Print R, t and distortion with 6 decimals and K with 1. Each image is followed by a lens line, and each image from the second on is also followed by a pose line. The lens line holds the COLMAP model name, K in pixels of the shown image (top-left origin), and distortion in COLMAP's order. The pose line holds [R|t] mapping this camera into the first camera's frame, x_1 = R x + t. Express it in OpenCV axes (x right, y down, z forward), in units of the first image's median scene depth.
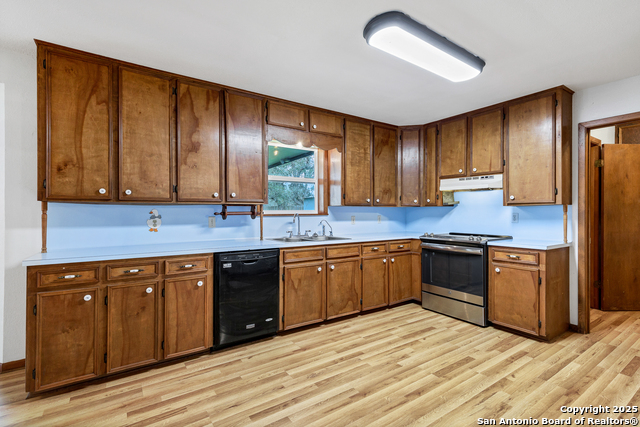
lens RADIAL K [[298.0, 0, 319.2], [0, 298.0, 212.5], [0, 0, 1]] dist [0.015736, 0.000109]
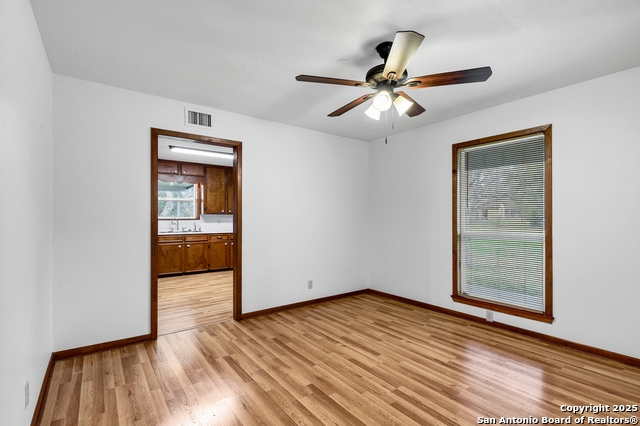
lens RADIAL K [[298.0, 0, 322.1], [0, 298.0, 215.7], [0, 0, 1]] dist [0.015736, 0.000109]
pose [[0.998581, 0.000153, 0.053259, 0.735605], [0.000083, 0.999990, -0.004437, -0.005732], [-0.053259, 0.004435, 0.998571, -0.912066]]
